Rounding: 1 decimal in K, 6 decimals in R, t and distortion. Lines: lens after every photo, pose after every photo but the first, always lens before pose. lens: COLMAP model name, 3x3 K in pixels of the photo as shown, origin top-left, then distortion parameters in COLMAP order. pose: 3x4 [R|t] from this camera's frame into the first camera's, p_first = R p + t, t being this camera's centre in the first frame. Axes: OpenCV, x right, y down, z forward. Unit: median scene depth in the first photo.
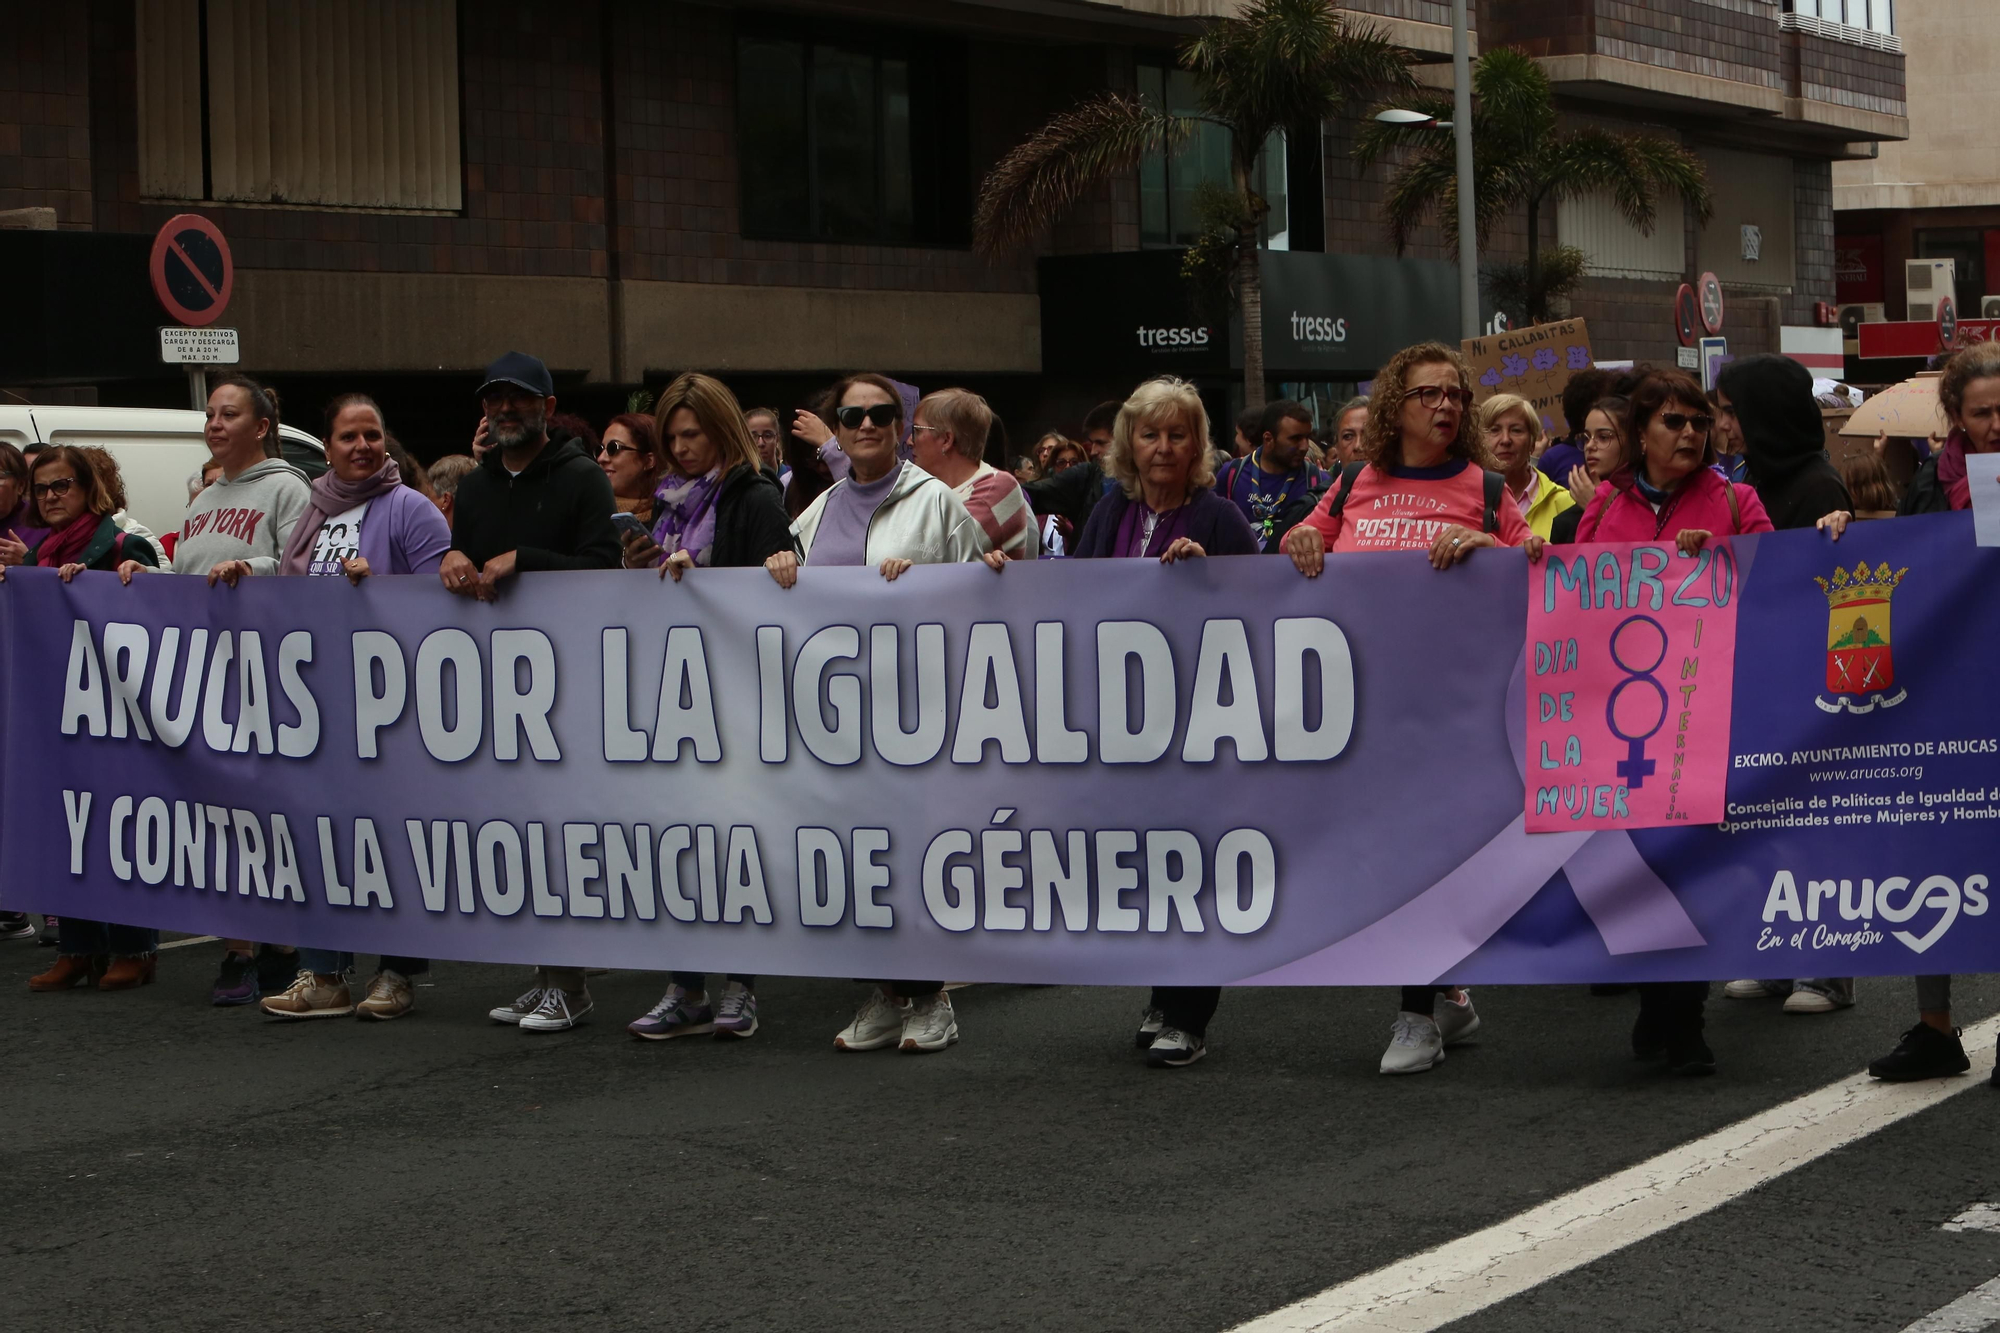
lens RADIAL K [[3992.0, 0, 1000.0], [0, 3992.0, 666.5], [0, 0, 1]] dist [-0.294693, 0.087542]
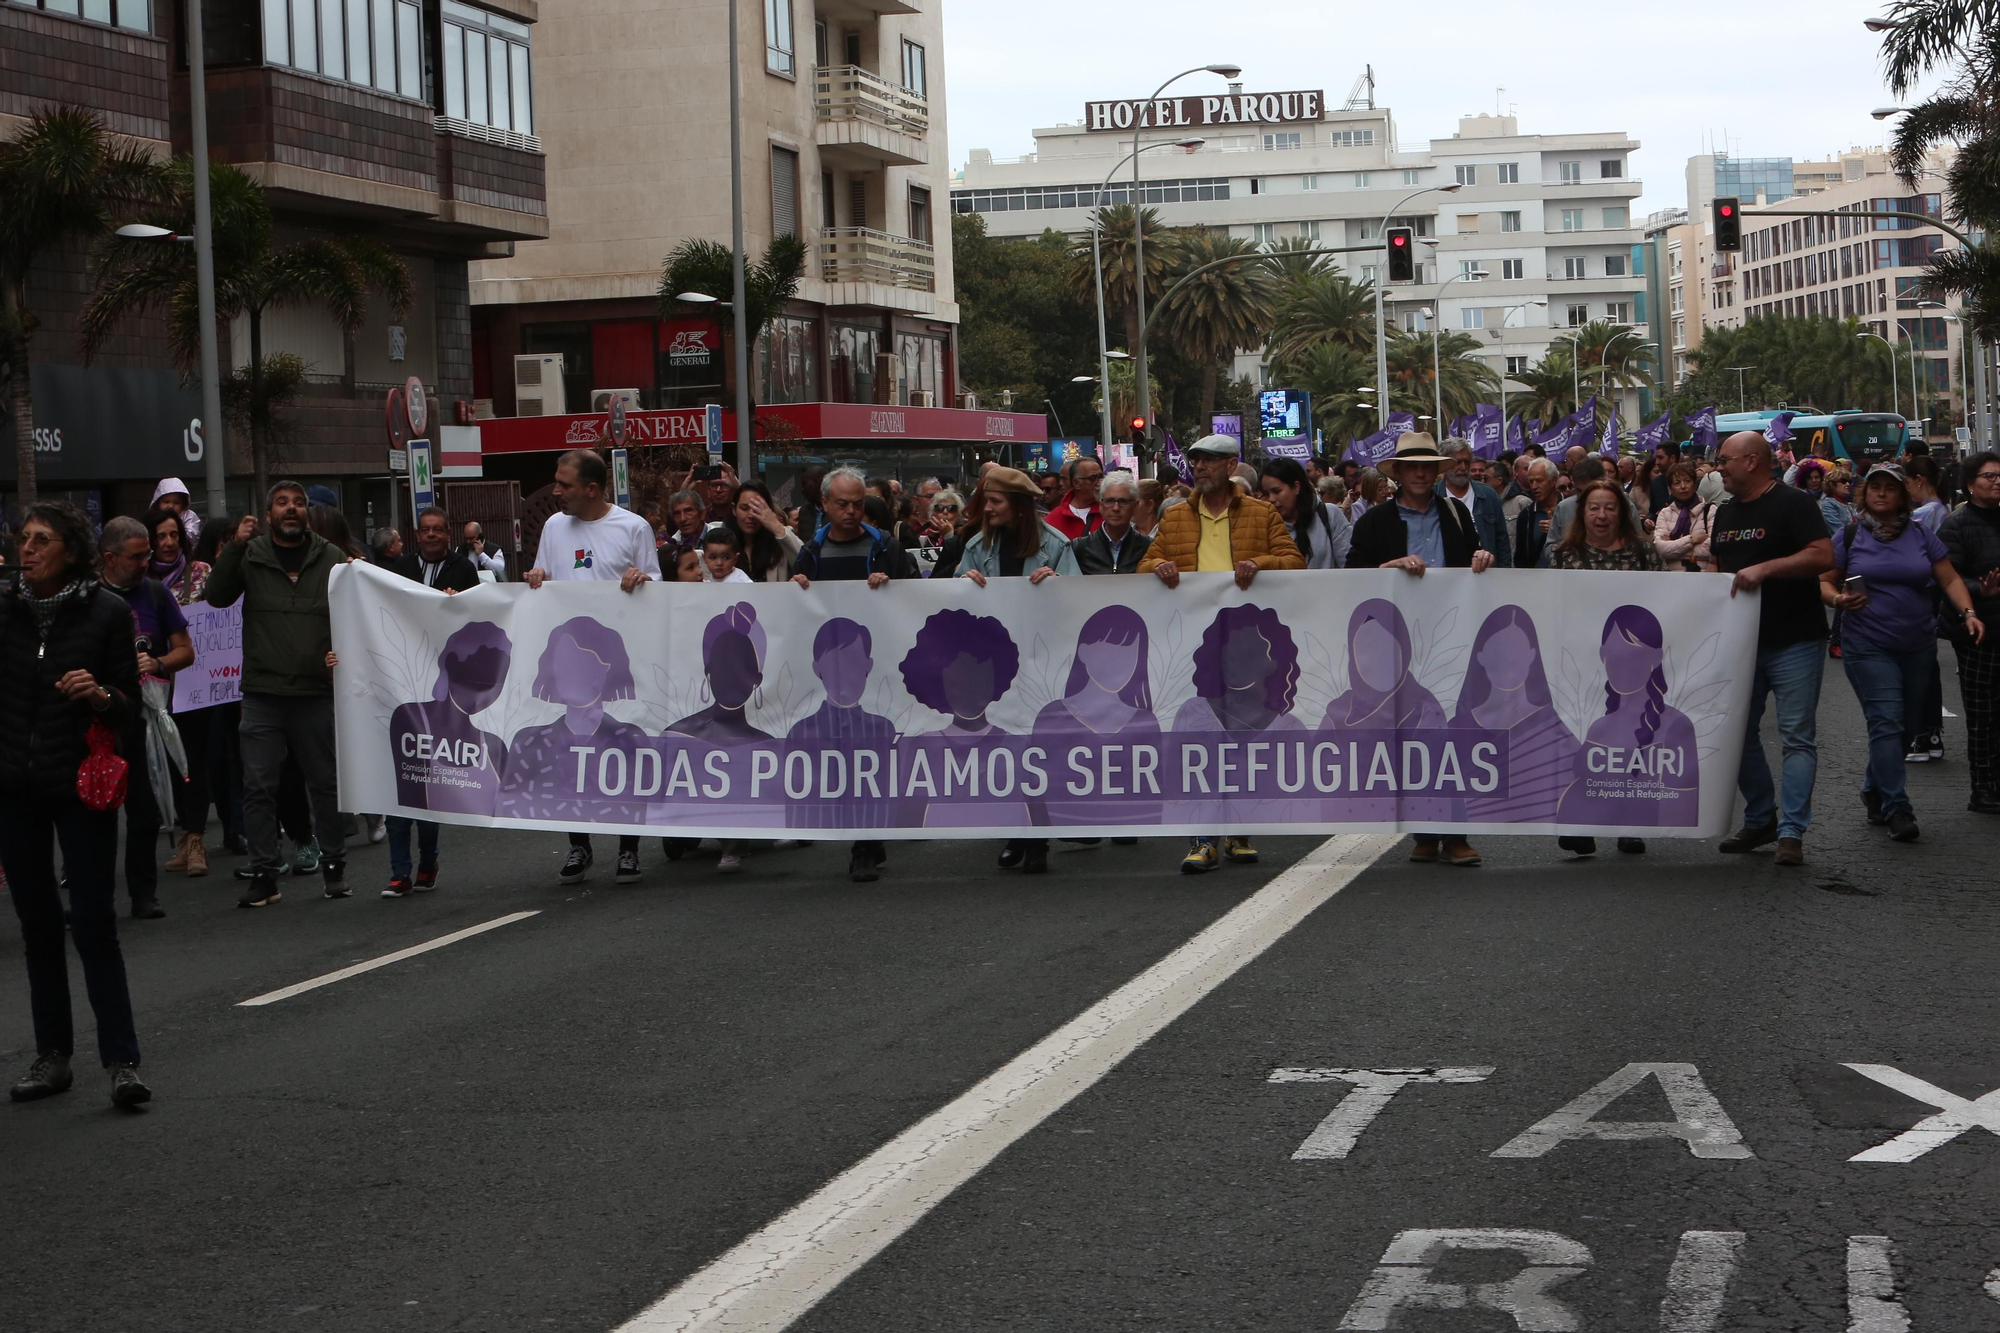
lens RADIAL K [[4227.5, 0, 1000.0], [0, 4227.5, 666.5], [0, 0, 1]] dist [-0.297887, 0.019133]
pose [[0.932032, -0.027469, 0.361333, -0.066300], [0.037375, 0.999092, -0.020456, 0.003222], [-0.360443, 0.032571, 0.932212, -0.064177]]
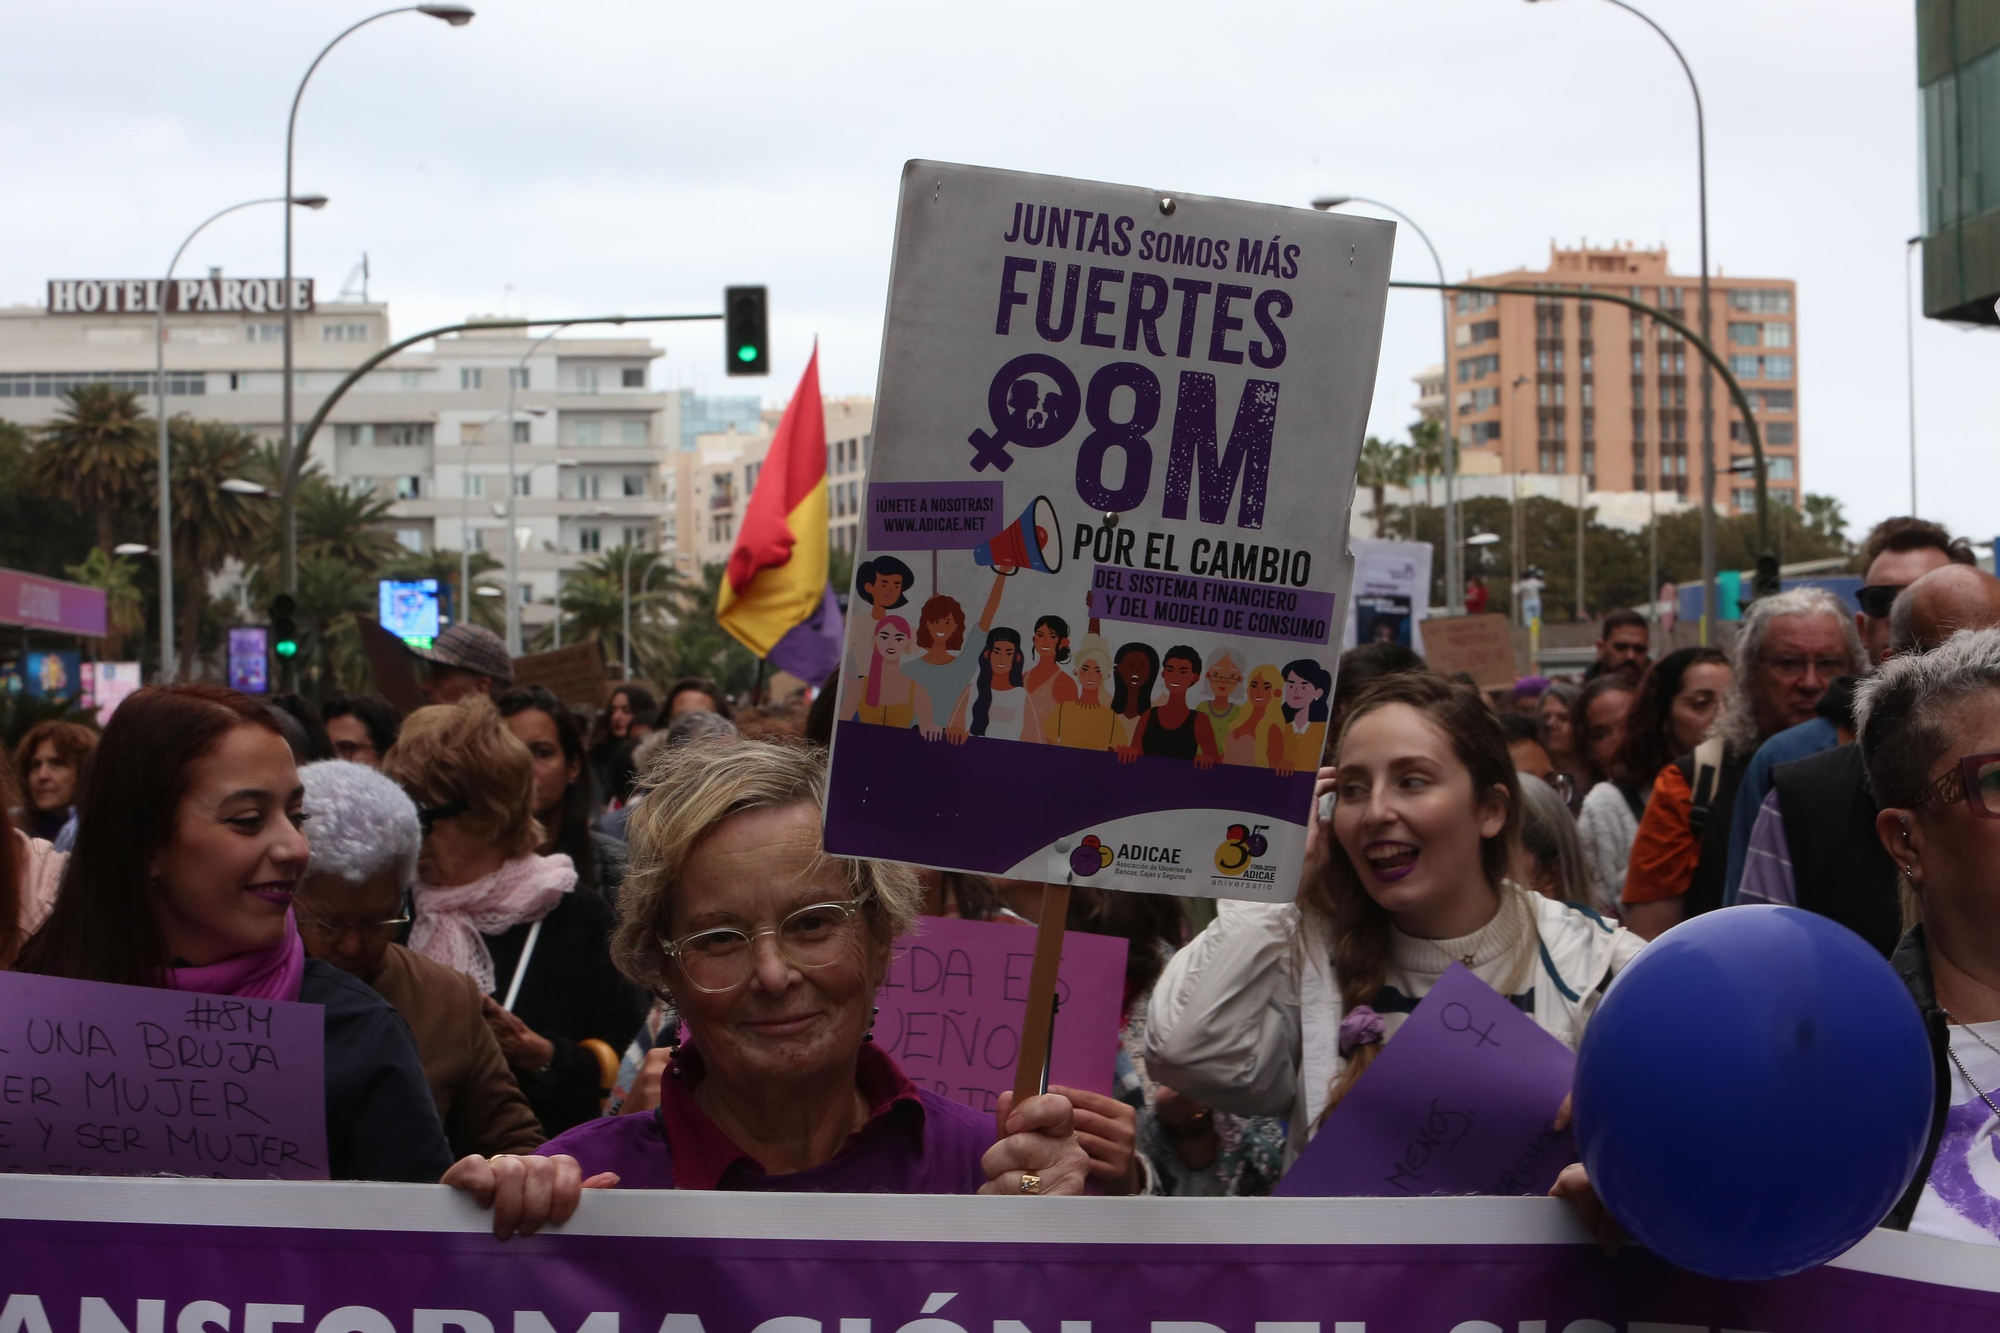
lens RADIAL K [[4096.0, 0, 1000.0], [0, 4096.0, 666.5], [0, 0, 1]] dist [-0.290193, 0.347926]
pose [[0.804129, 0.022588, 0.594025, 0.203231], [0.024073, 0.997221, -0.070508, -0.047221], [-0.593967, 0.070997, 0.801351, 0.722276]]
